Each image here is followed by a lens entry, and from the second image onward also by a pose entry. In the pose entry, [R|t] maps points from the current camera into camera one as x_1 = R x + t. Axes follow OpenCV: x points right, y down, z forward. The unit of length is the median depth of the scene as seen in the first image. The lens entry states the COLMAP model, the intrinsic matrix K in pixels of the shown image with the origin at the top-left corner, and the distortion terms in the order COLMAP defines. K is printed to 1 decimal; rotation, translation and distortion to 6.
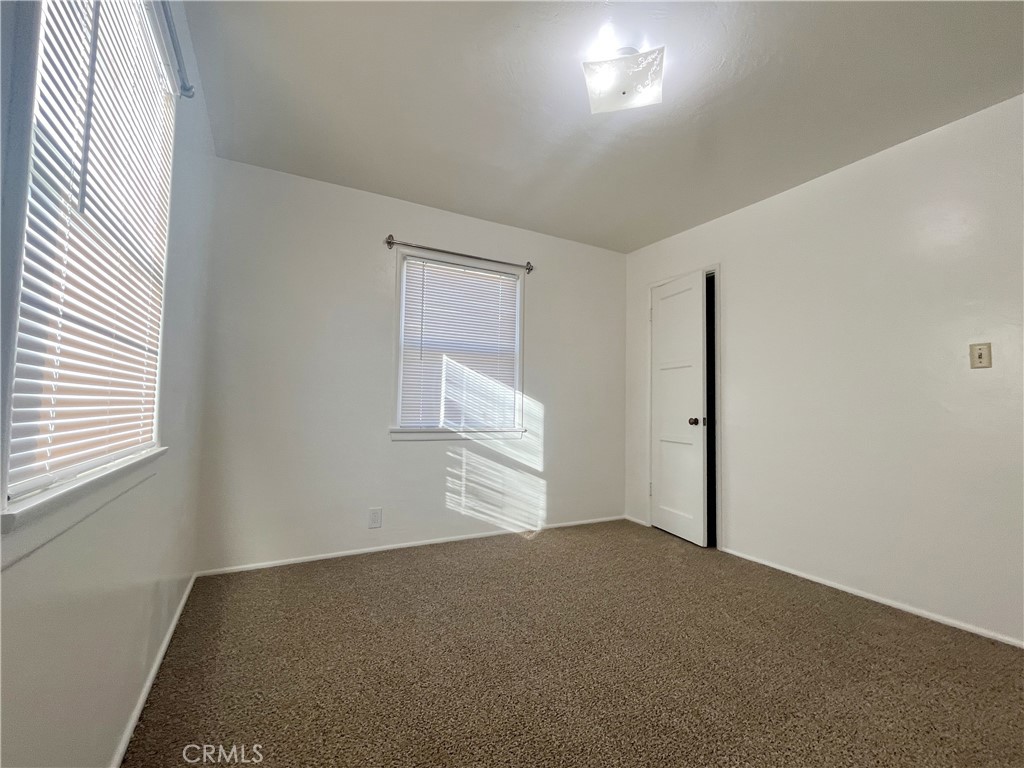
lens RADIAL K [[443.2, 0, 512.0], [0, 443.2, 384.0], [0, 0, 1]] dist [-0.000163, -0.000017]
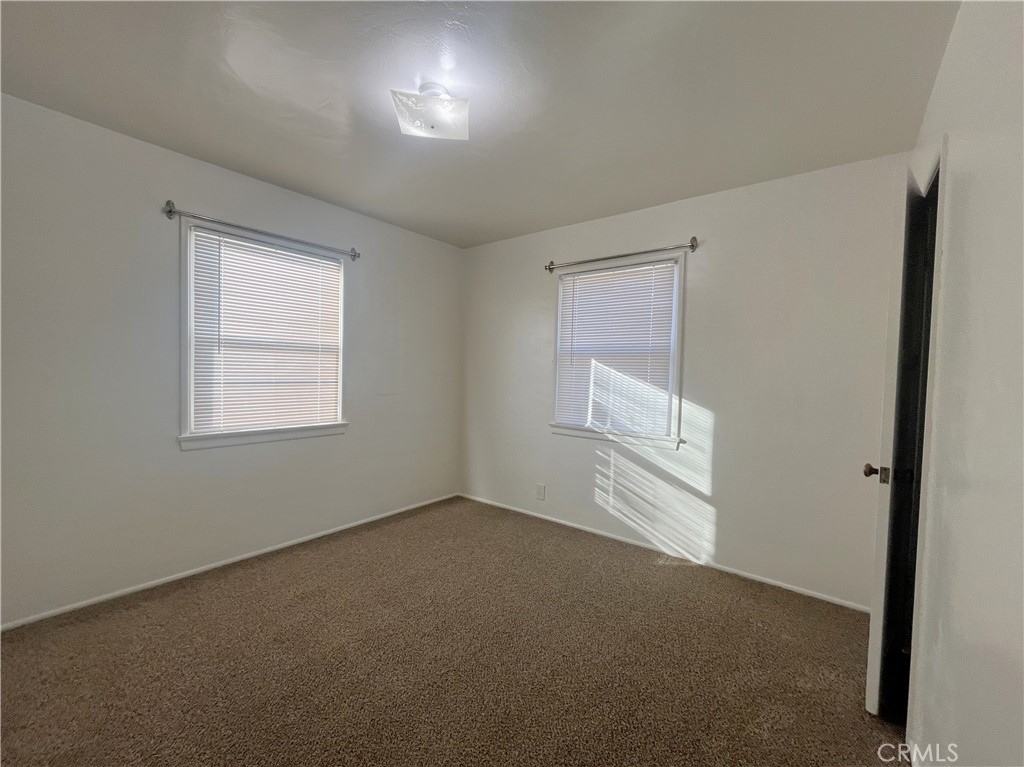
lens RADIAL K [[416.8, 0, 512.0], [0, 416.8, 383.5], [0, 0, 1]] dist [0.000511, 0.000044]
pose [[0.402167, 0.019119, -0.915367, 0.671133], [0.027968, 0.999059, 0.033154, -0.045041], [0.915139, -0.038934, 0.401254, 0.410322]]
